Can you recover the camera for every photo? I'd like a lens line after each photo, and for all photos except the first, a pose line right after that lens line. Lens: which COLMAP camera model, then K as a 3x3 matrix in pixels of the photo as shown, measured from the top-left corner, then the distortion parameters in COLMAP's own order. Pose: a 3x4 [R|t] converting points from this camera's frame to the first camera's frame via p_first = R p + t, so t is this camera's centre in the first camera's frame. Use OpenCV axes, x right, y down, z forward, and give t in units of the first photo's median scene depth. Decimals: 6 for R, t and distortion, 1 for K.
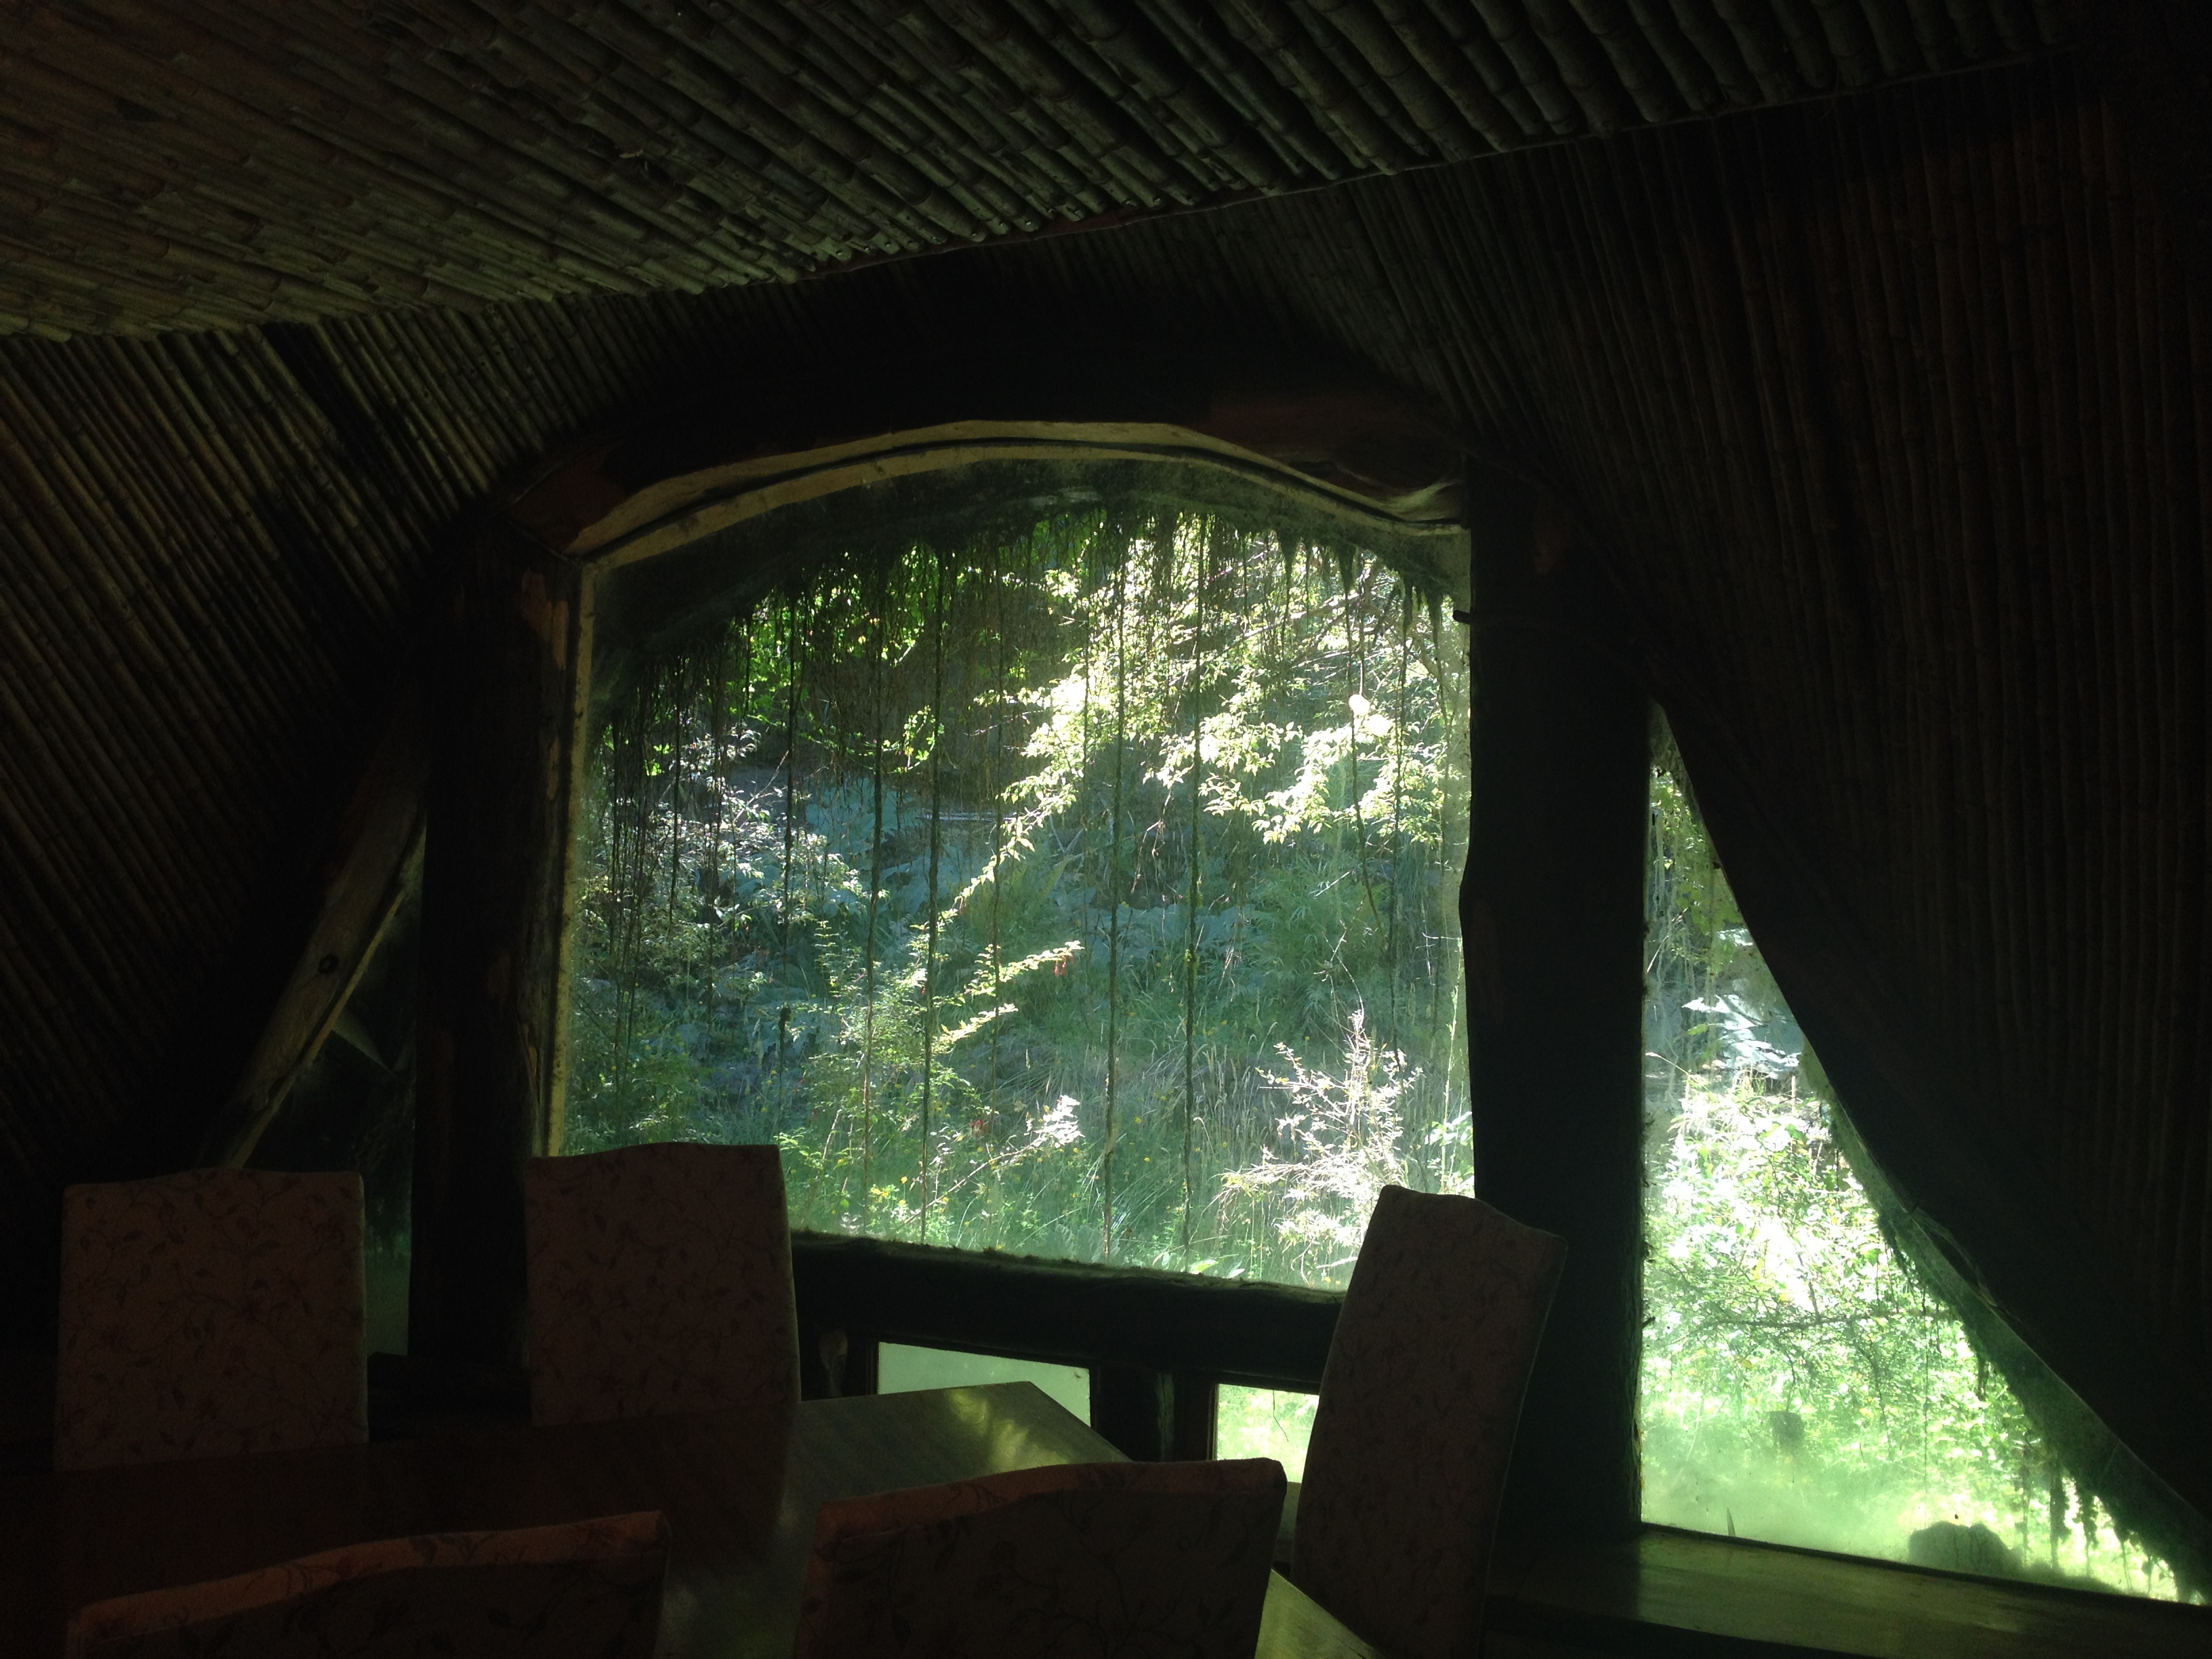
lens RADIAL K [[2250.8, 0, 1106.0], [0, 2250.8, 829.5], [0, 0, 1]] dist [0.002143, 0.001124]
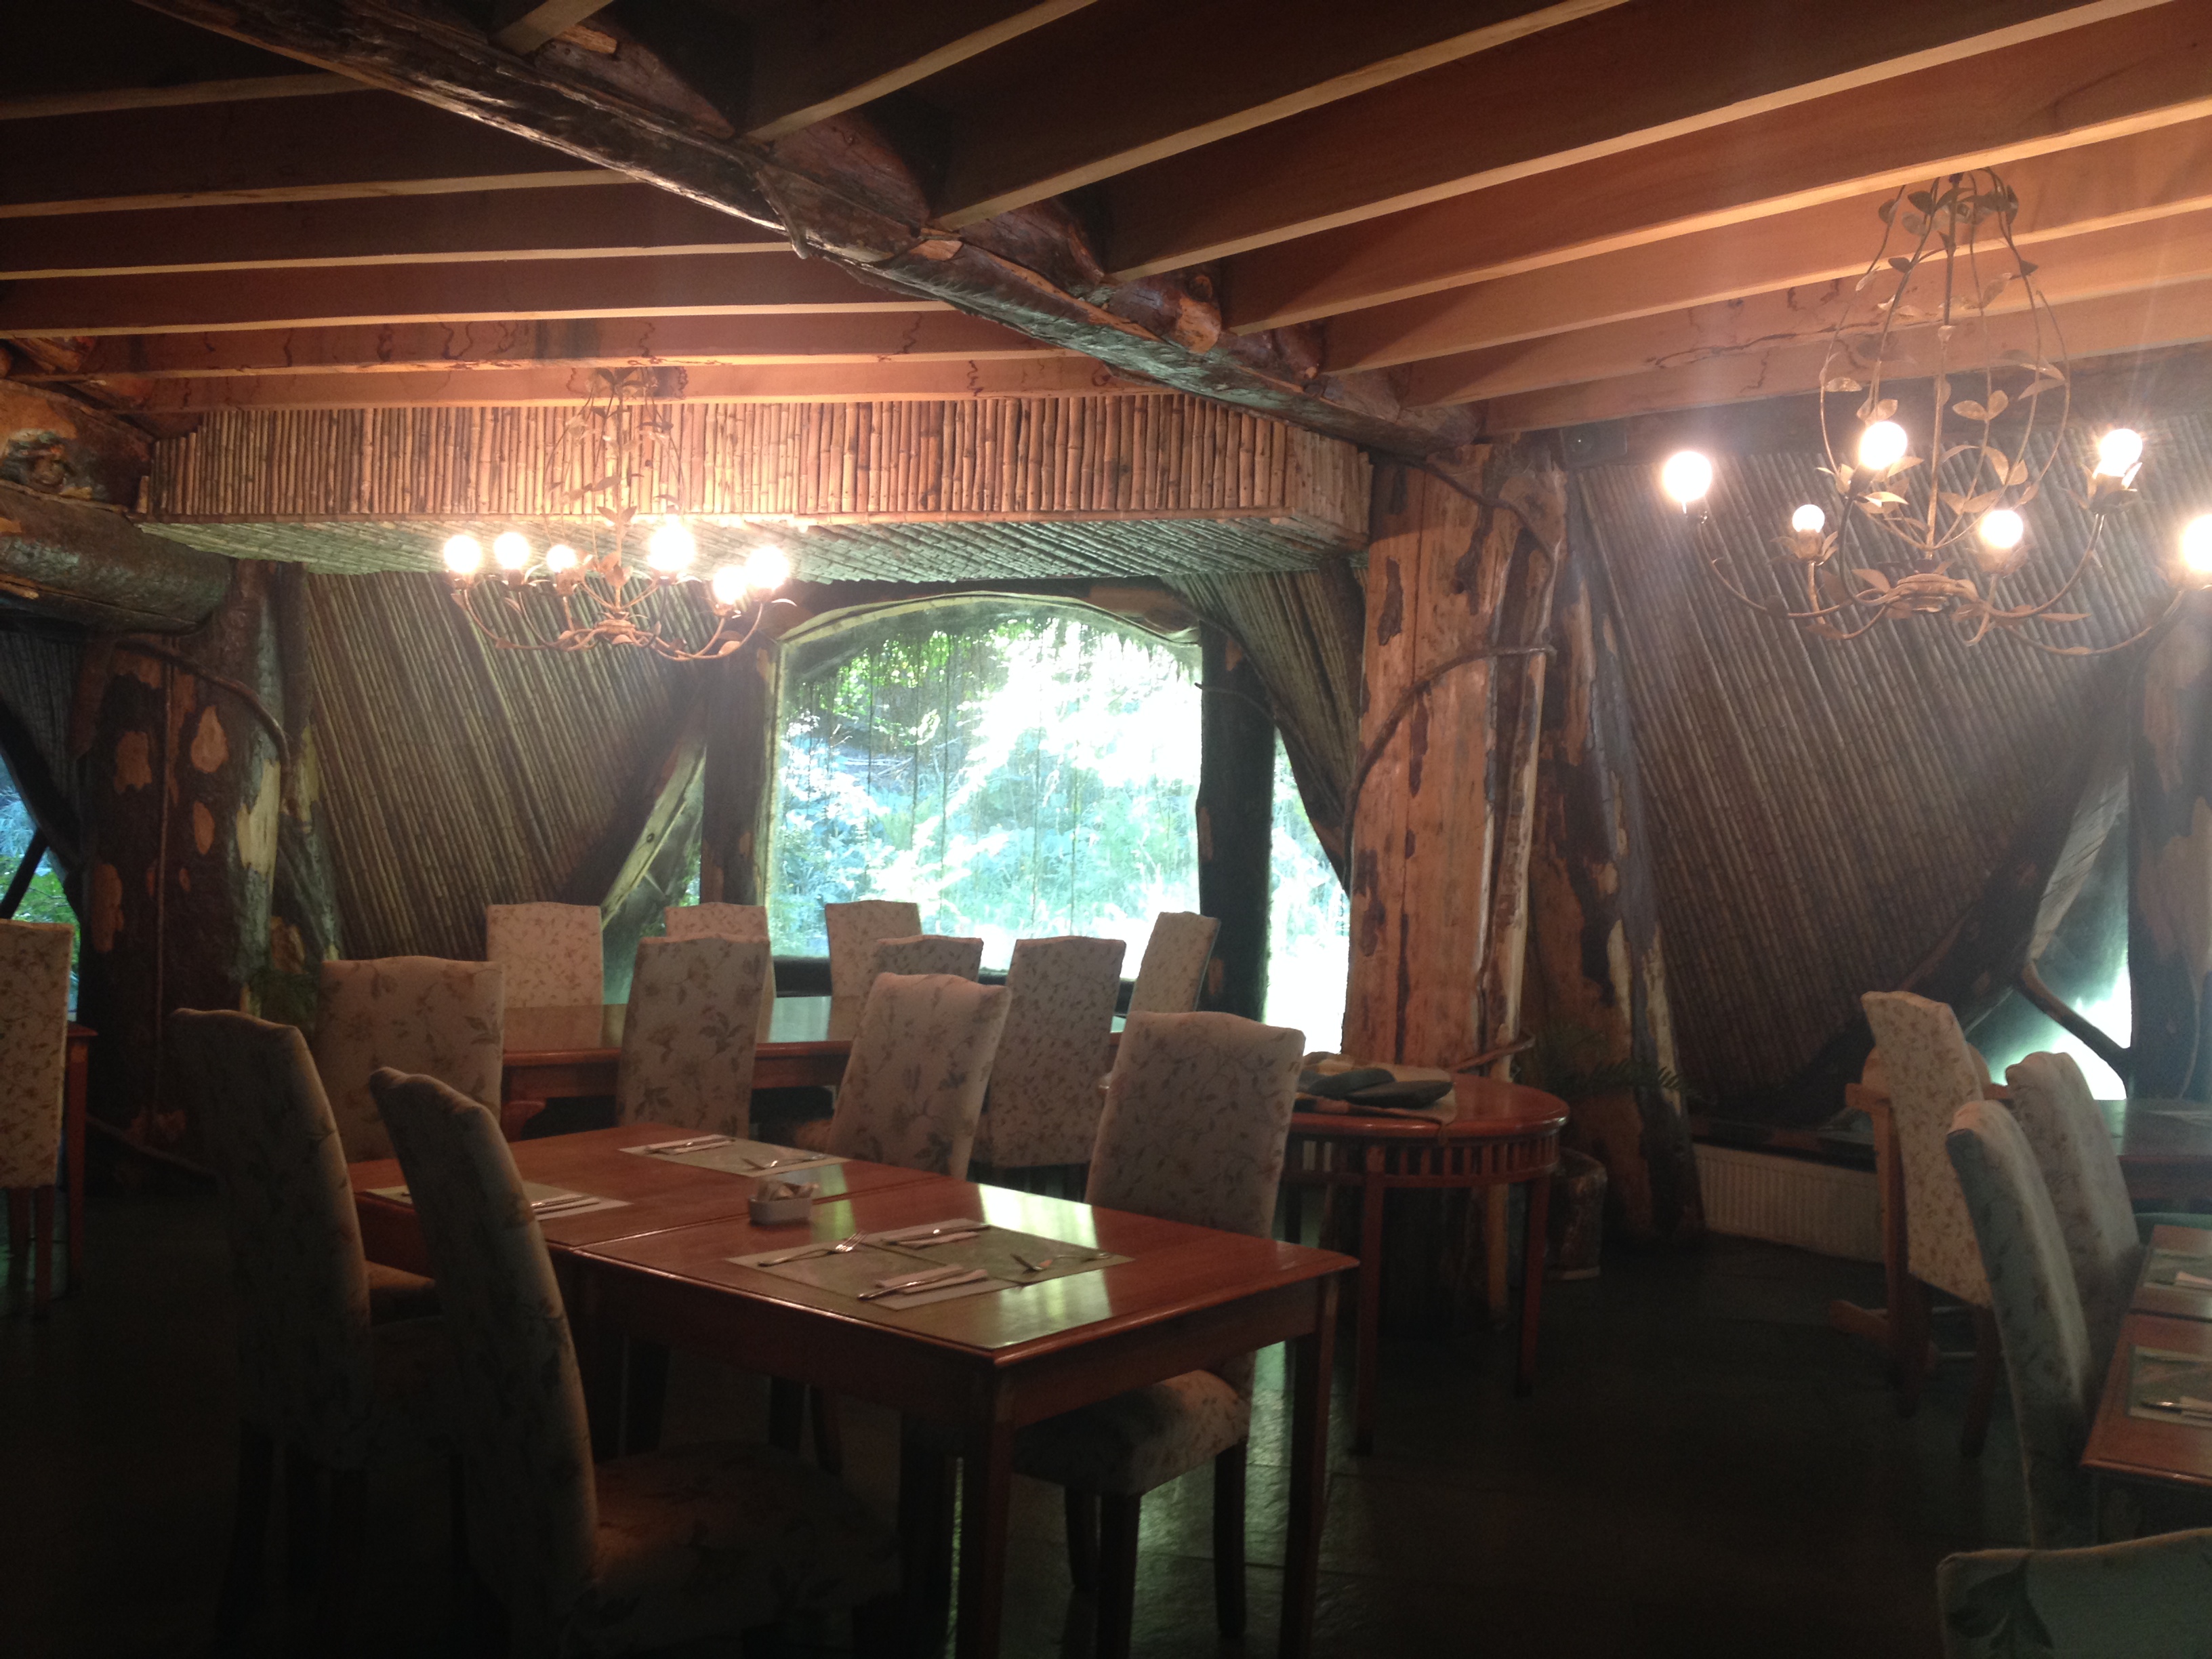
lens RADIAL K [[2250.8, 0, 1106.0], [0, 2250.8, 829.5], [0, 0, 1]] dist [0.002143, 0.001124]
pose [[0.996558, 0.007282, 0.082579, -0.105354], [-0.009448, 0.999621, 0.025867, -0.004294], [-0.082359, -0.026558, 0.996249, -1.085745]]
